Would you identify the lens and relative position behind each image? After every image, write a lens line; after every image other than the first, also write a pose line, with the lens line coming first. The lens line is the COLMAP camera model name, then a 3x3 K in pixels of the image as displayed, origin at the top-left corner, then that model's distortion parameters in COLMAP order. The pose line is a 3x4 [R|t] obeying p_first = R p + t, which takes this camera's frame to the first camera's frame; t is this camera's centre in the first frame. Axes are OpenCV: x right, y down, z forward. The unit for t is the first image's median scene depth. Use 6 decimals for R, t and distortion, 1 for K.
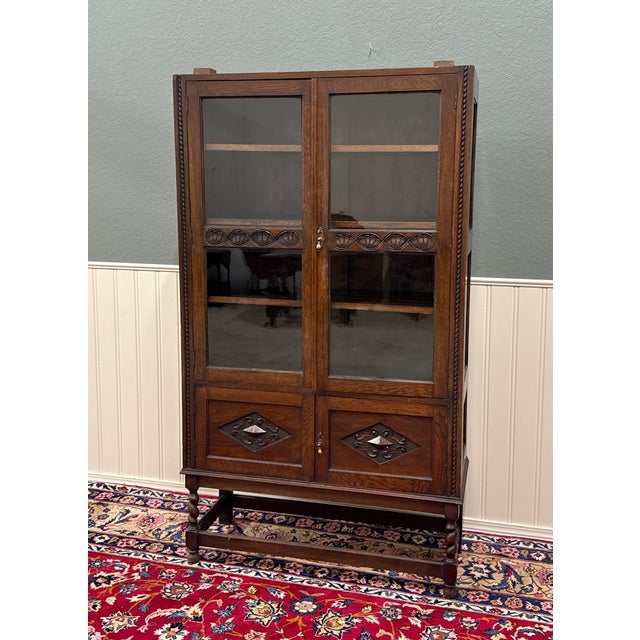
lens RADIAL K [[732.5, 0, 338.7], [0, 732.5, 279.5], [0, 0, 1]] dist [0.015977, 0.000000]
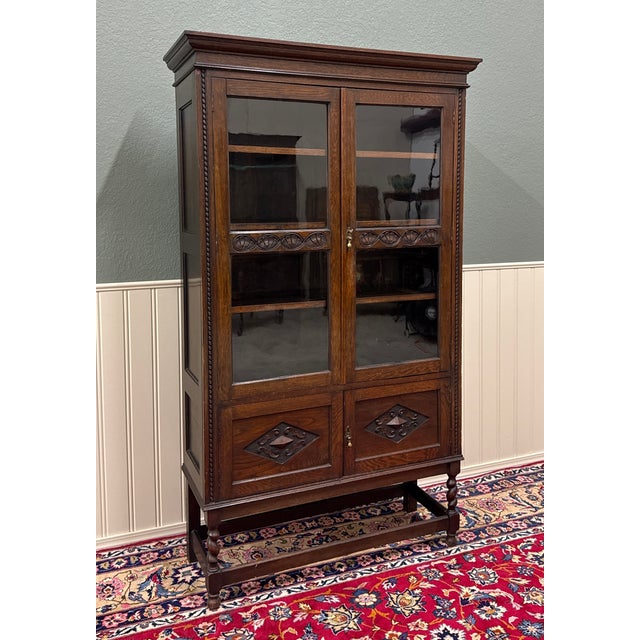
lens RADIAL K [[658.9, 0, 338.8], [0, 658.9, 250.1], [0, 0, 1]] dist [0.011141, 0.000000]
pose [[0.787281, -0.055932, 0.614052, -0.582347], [0.092339, 0.995341, -0.027727, -0.013578], [-0.609641, 0.078530, 0.788778, 0.251550]]
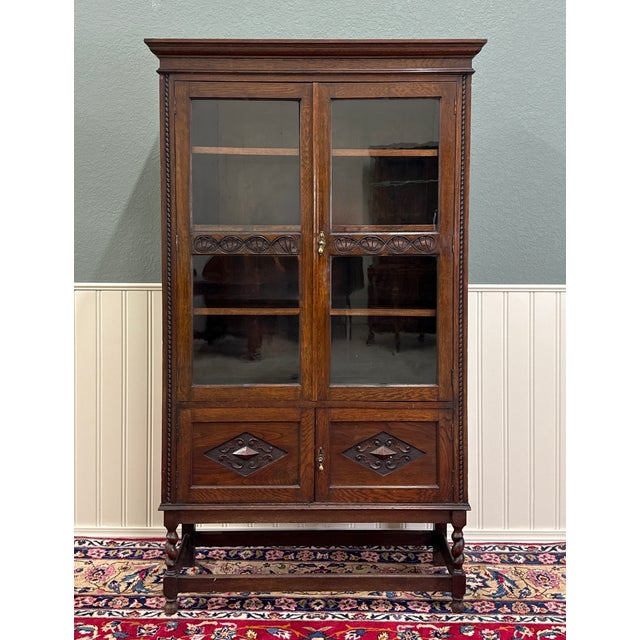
lens RADIAL K [[706.5, 0, 323.8], [0, 706.5, 237.7], [0, 0, 1]] dist [0.010949, 0.000000]
pose [[0.969113, -0.009483, 0.246437, -0.239244], [0.037122, 0.993485, -0.107752, 0.036983], [-0.243809, 0.113572, 0.963150, 0.087229]]
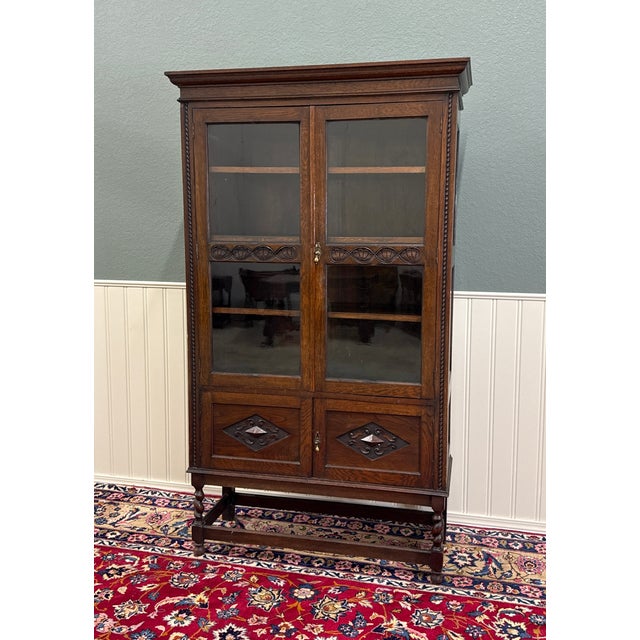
lens RADIAL K [[658.9, 0, 341.9], [0, 658.9, 302.2], [0, 0, 1]] dist [0.011141, 0.000000]
pose [[0.999666, -0.002151, 0.025758, -0.012866], [0.002478, 0.999916, -0.012683, 0.028289], [-0.025728, 0.012742, 0.999588, 0.021164]]
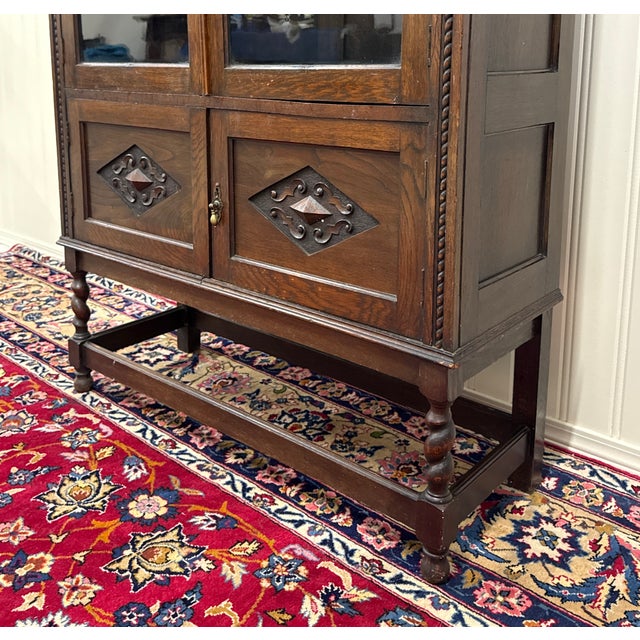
lens RADIAL K [[732.5, 0, 306.3], [0, 732.5, 185.1], [0, 0, 1]] dist [0.015977, 0.000000]
pose [[0.883441, 0.073800, -0.462693, 0.262438], [-0.061477, 0.997238, 0.041680, 0.182467], [0.464491, -0.008377, 0.885538, 0.568310]]
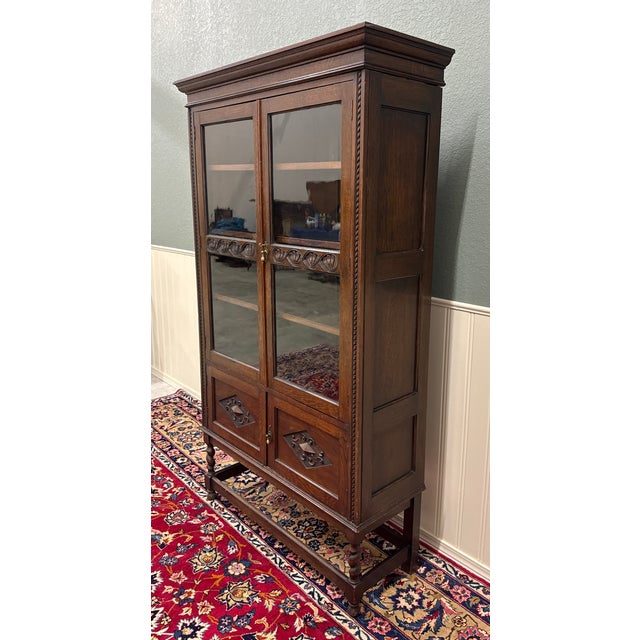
lens RADIAL K [[530.7, 0, 330.0], [0, 530.7, 302.2], [0, 0, 1]] dist [0.009569, -0.000190]
pose [[0.832324, 0.115050, -0.542217, 0.462073], [-0.078842, 0.992849, 0.089641, -0.057005], [0.548653, -0.031861, 0.835443, 0.374276]]
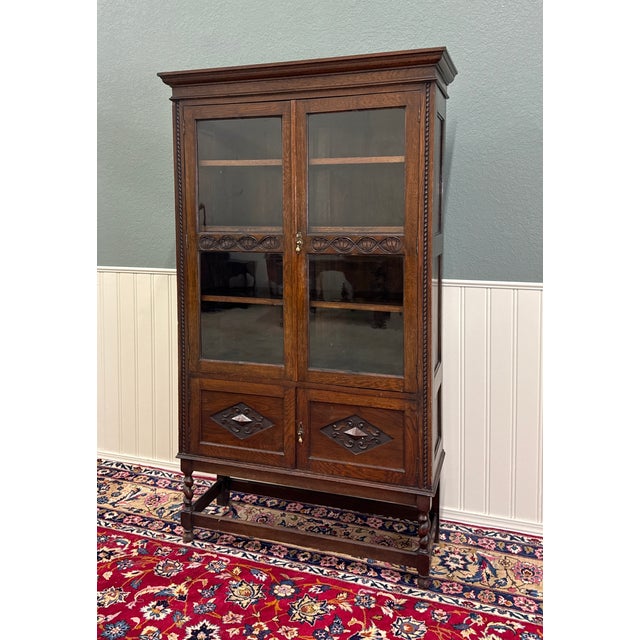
lens RADIAL K [[616.8, 0, 305.4], [0, 616.8, 241.0], [0, 0, 1]] dist [0.008407, 0.000000]
pose [[0.995264, -0.004805, -0.097094, 0.070423], [-0.002595, 0.997109, -0.075945, 0.011251], [0.097179, 0.075837, 0.992373, 0.078847]]
